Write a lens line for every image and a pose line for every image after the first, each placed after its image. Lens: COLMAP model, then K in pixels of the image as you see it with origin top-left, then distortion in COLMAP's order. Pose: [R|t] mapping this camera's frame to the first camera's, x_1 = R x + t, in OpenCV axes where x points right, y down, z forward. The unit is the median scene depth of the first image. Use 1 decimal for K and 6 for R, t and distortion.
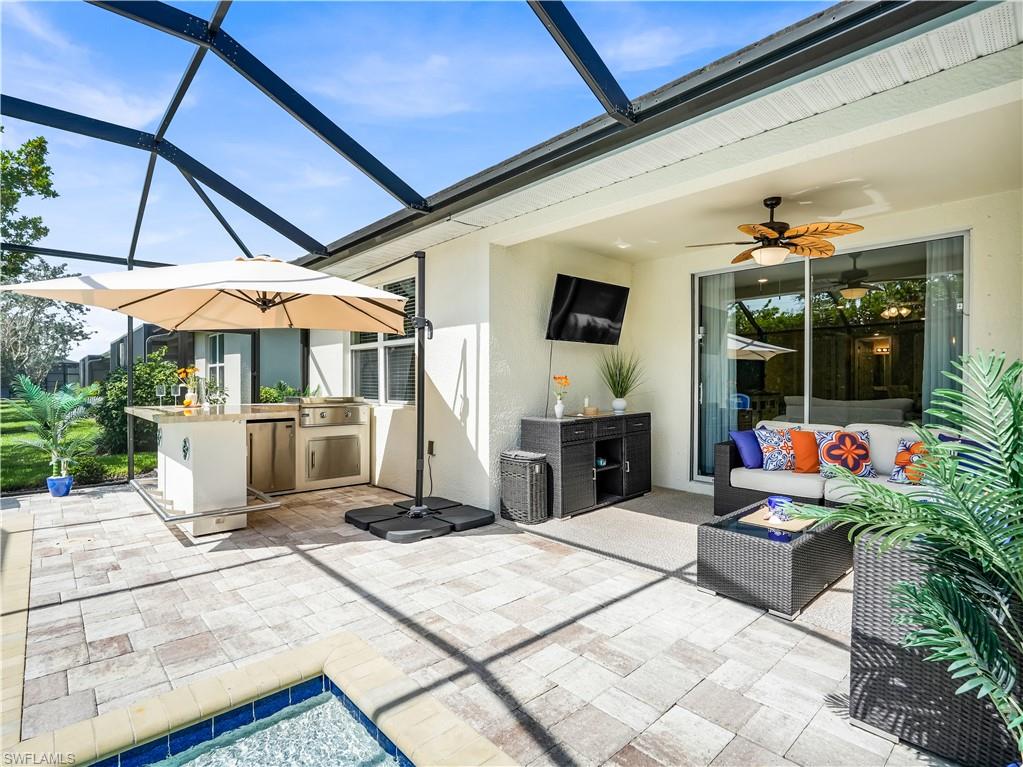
lens RADIAL K [[509.8, 0, 513.5], [0, 509.8, 385.4], [0, 0, 1]] dist [-0.017834, 0.001842]
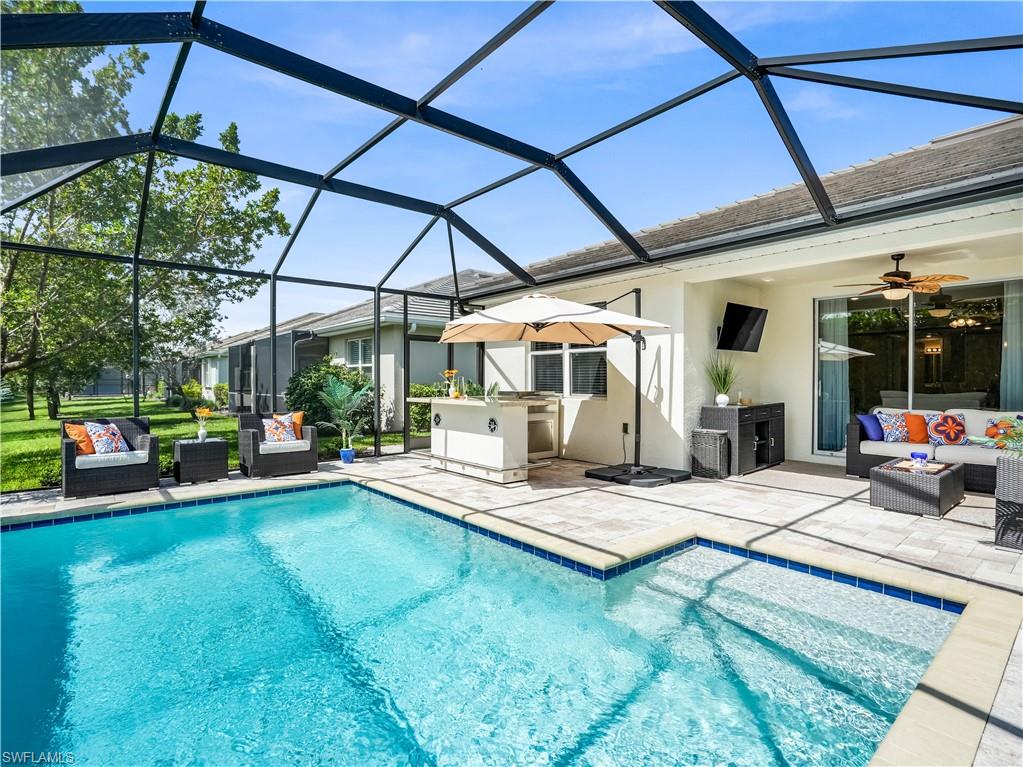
lens RADIAL K [[509.8, 0, 509.9], [0, 509.8, 382.9], [0, 0, 1]] dist [-0.017834, 0.001842]
pose [[0.999094, 0.000035, -0.042555, -0.478544], [-0.000039, 1.000000, -0.000084, 0.001684], [0.042555, 0.000085, 0.999094, -0.440390]]
